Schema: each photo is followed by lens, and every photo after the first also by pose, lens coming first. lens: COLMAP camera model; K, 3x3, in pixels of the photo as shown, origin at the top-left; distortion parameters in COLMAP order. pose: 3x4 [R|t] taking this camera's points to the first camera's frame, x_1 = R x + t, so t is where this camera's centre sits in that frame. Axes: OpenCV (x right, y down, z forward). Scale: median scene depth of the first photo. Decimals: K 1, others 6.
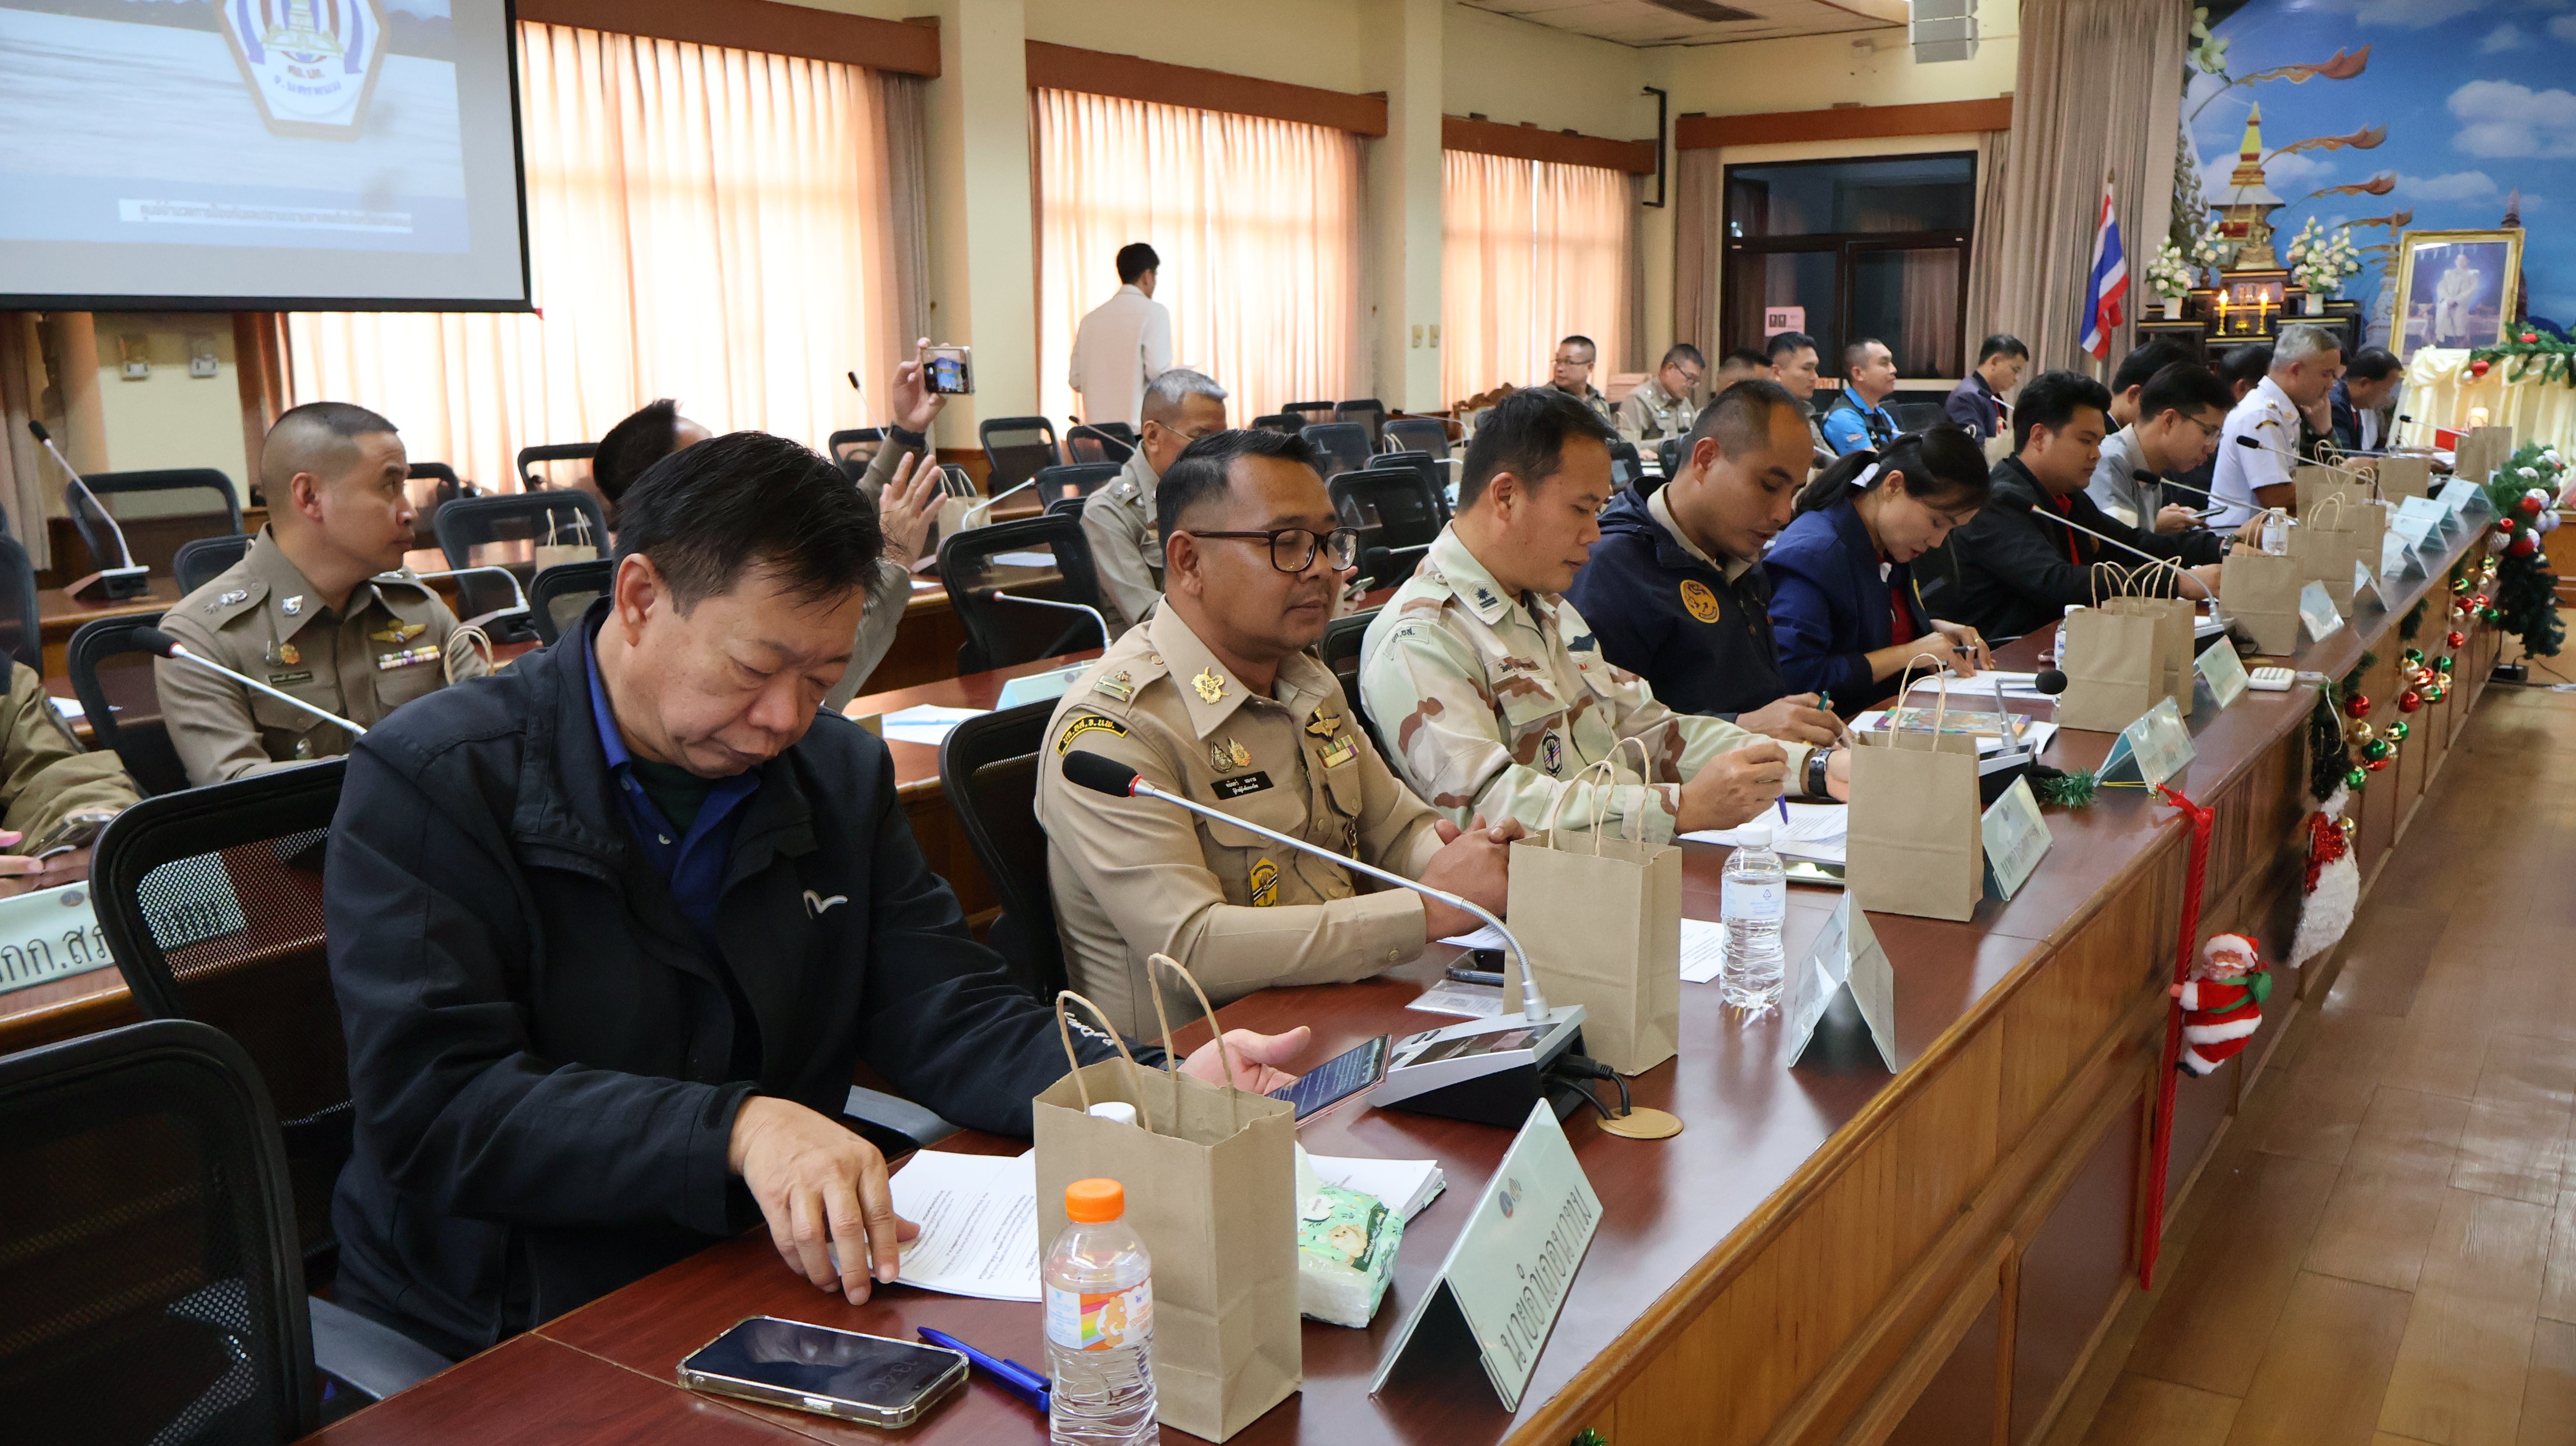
lens RADIAL K [[2123.1, 0, 1286.5], [0, 2123.1, 728.6], [0, 0, 1]] dist [-0.007104, -0.011989]
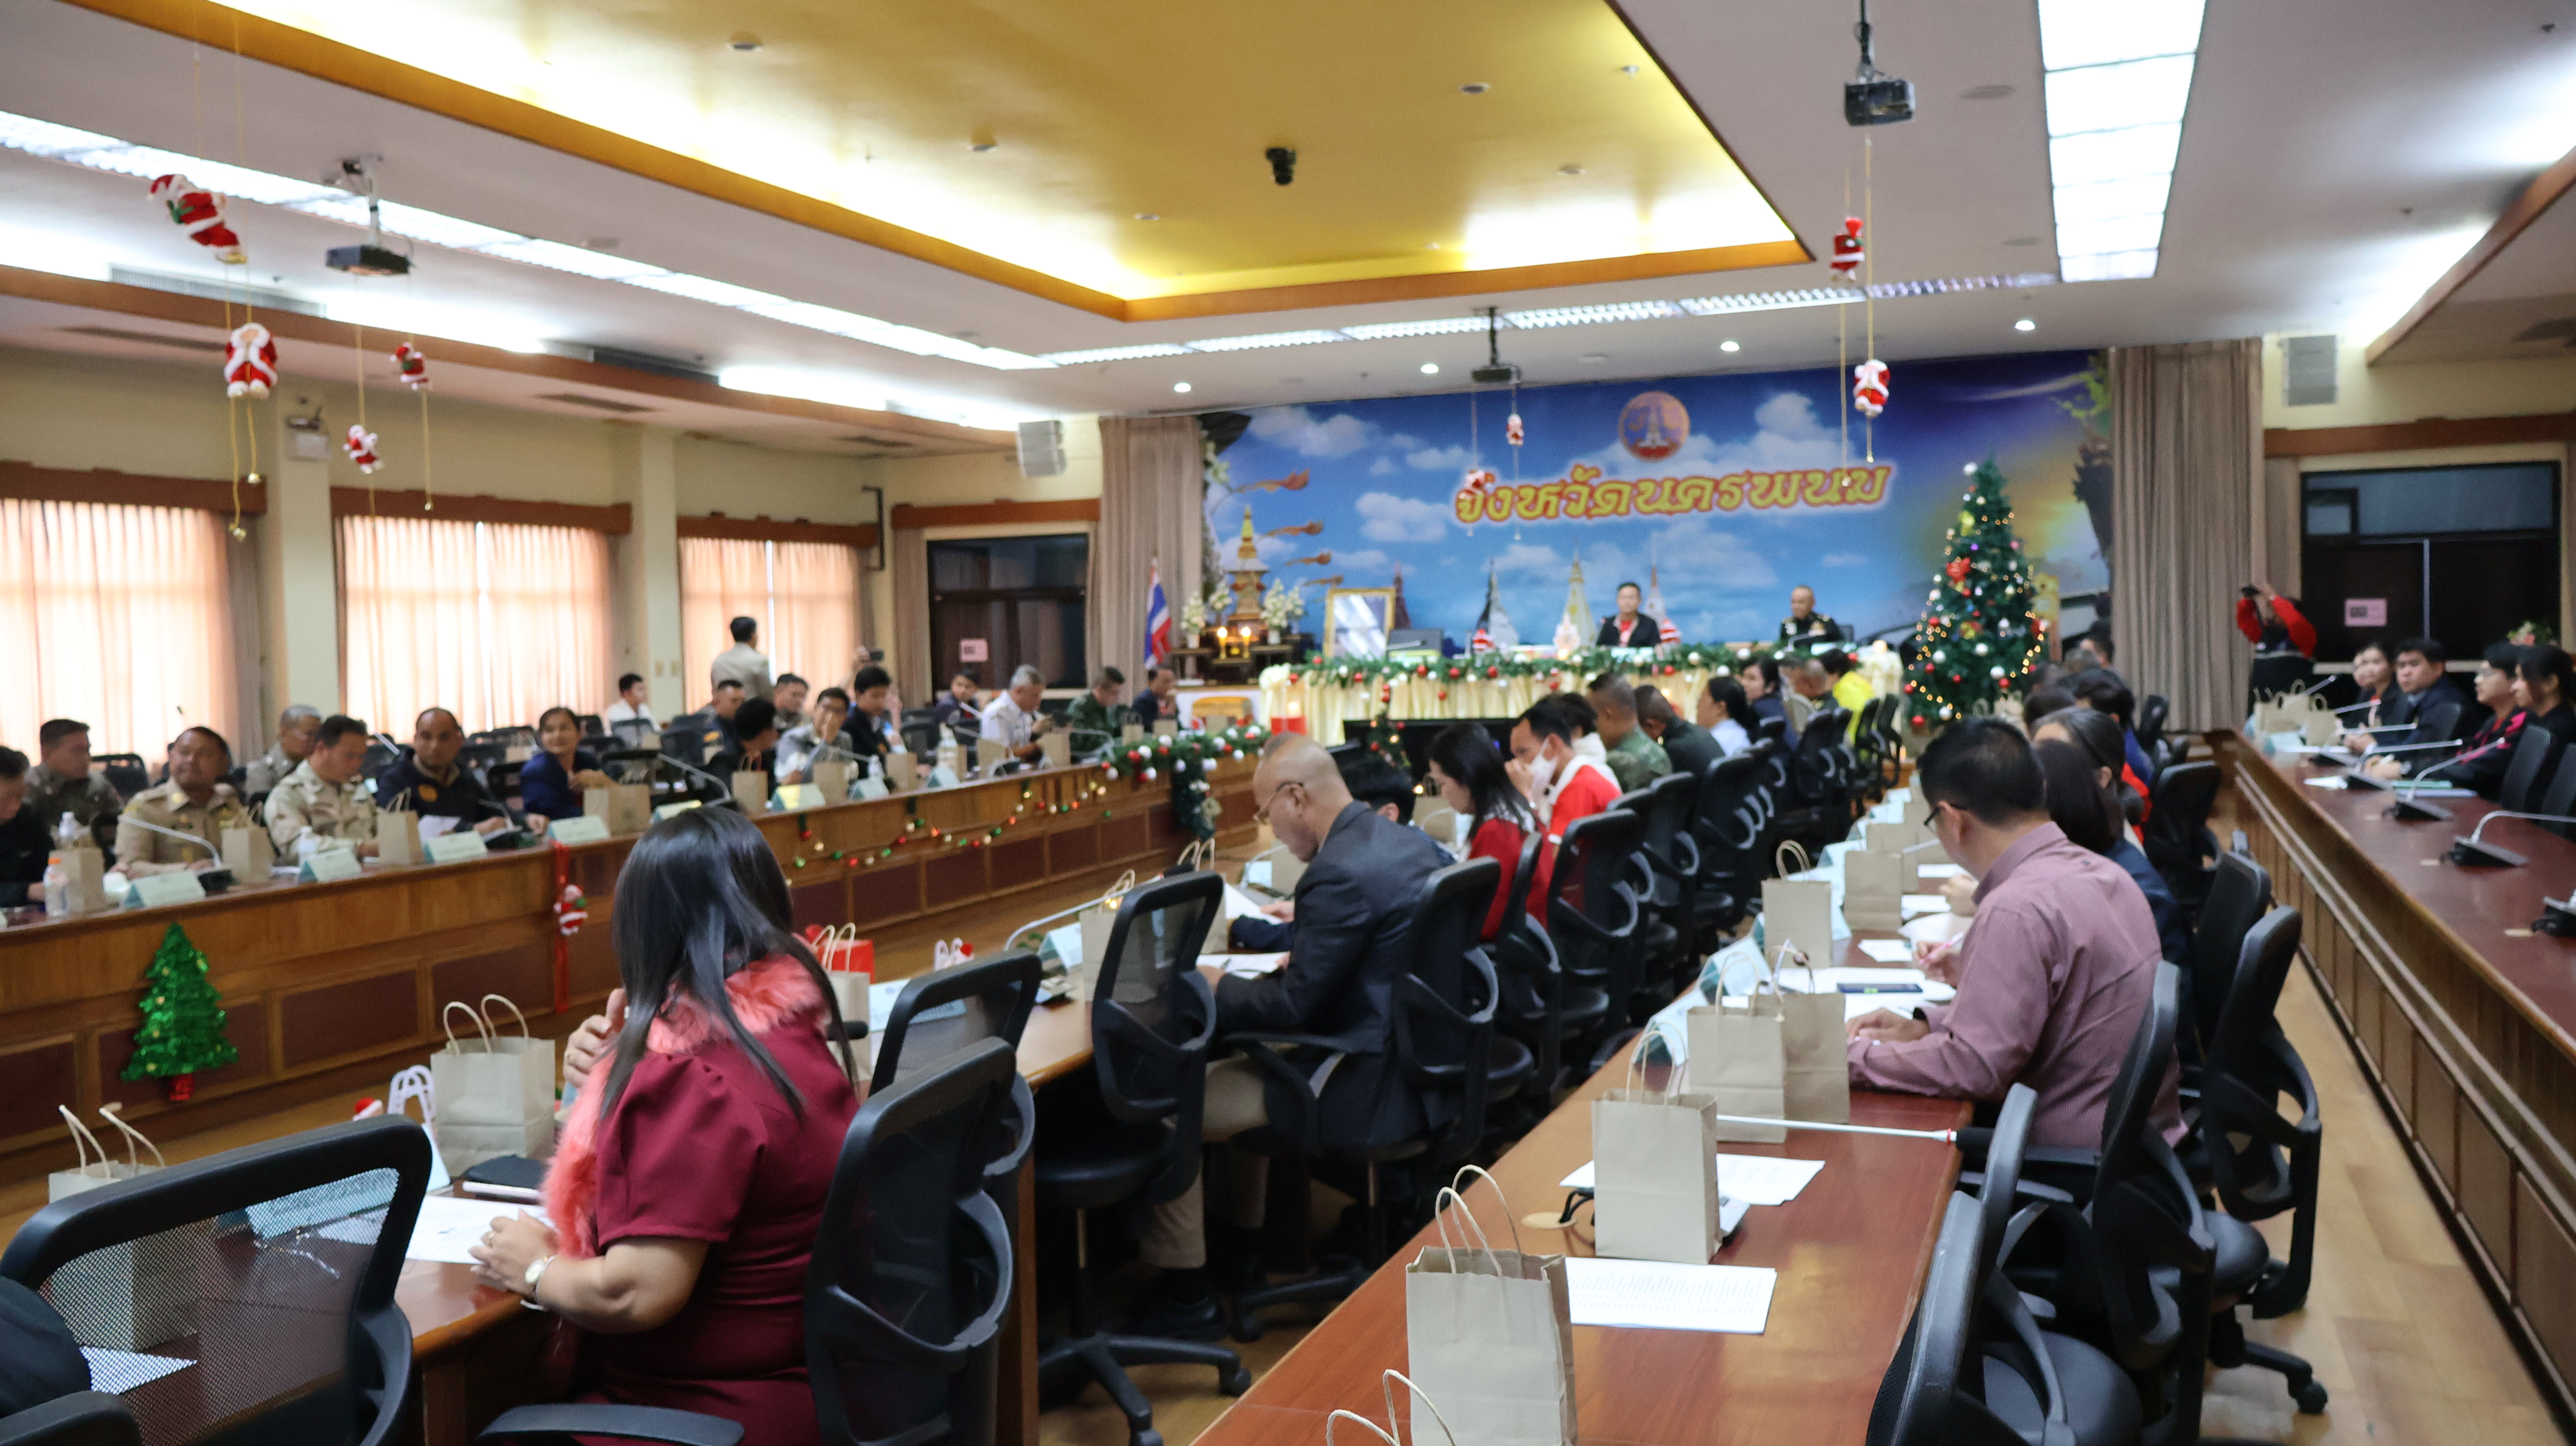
lens RADIAL K [[2123.1, 0, 1295.4], [0, 2123.1, 718.5], [0, 0, 1]] dist [-0.007104, -0.011989]
pose [[0.975543, -0.022739, 0.218628, 0.162882], [0.054804, 0.988385, -0.141744, 0.071131], [-0.212866, 0.150259, 0.965459, -0.446975]]
